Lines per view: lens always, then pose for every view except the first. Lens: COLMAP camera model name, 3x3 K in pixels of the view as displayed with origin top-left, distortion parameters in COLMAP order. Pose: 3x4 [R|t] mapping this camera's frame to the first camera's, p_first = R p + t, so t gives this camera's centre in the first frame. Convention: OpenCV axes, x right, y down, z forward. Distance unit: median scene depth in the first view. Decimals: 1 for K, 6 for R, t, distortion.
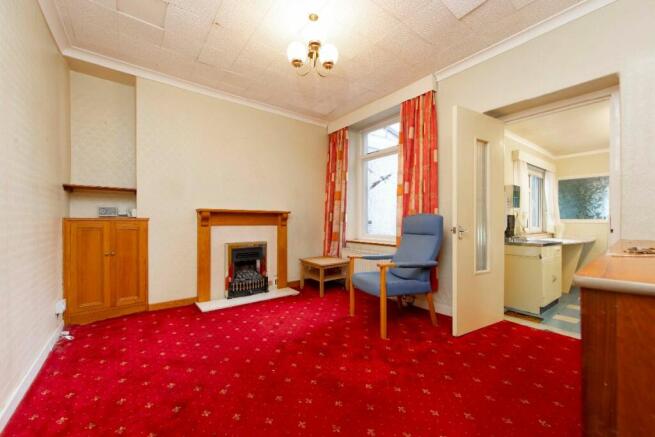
lens RADIAL K [[262.3, 0, 324.4], [0, 262.3, 223.1], [0, 0, 1]] dist [-0.009325, -0.000271]
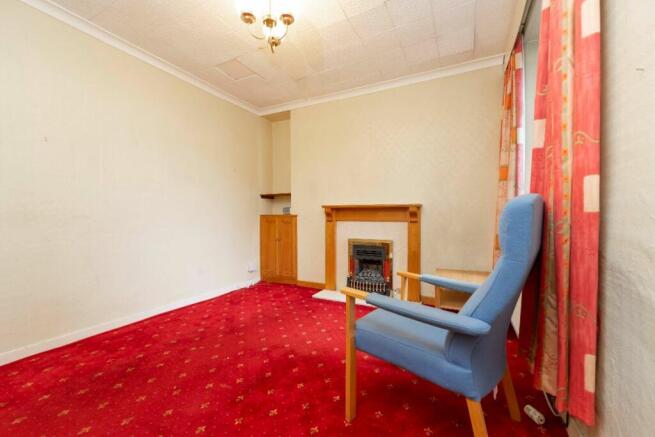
lens RADIAL K [[262.3, 0, 326.6], [0, 262.3, 218.5], [0, 0, 1]] dist [-0.009325, -0.000271]
pose [[0.433704, 0.005816, -0.901037, 0.406179], [-0.005490, 0.999978, 0.003812, -0.003347], [0.901039, 0.003294, 0.433726, 0.393010]]
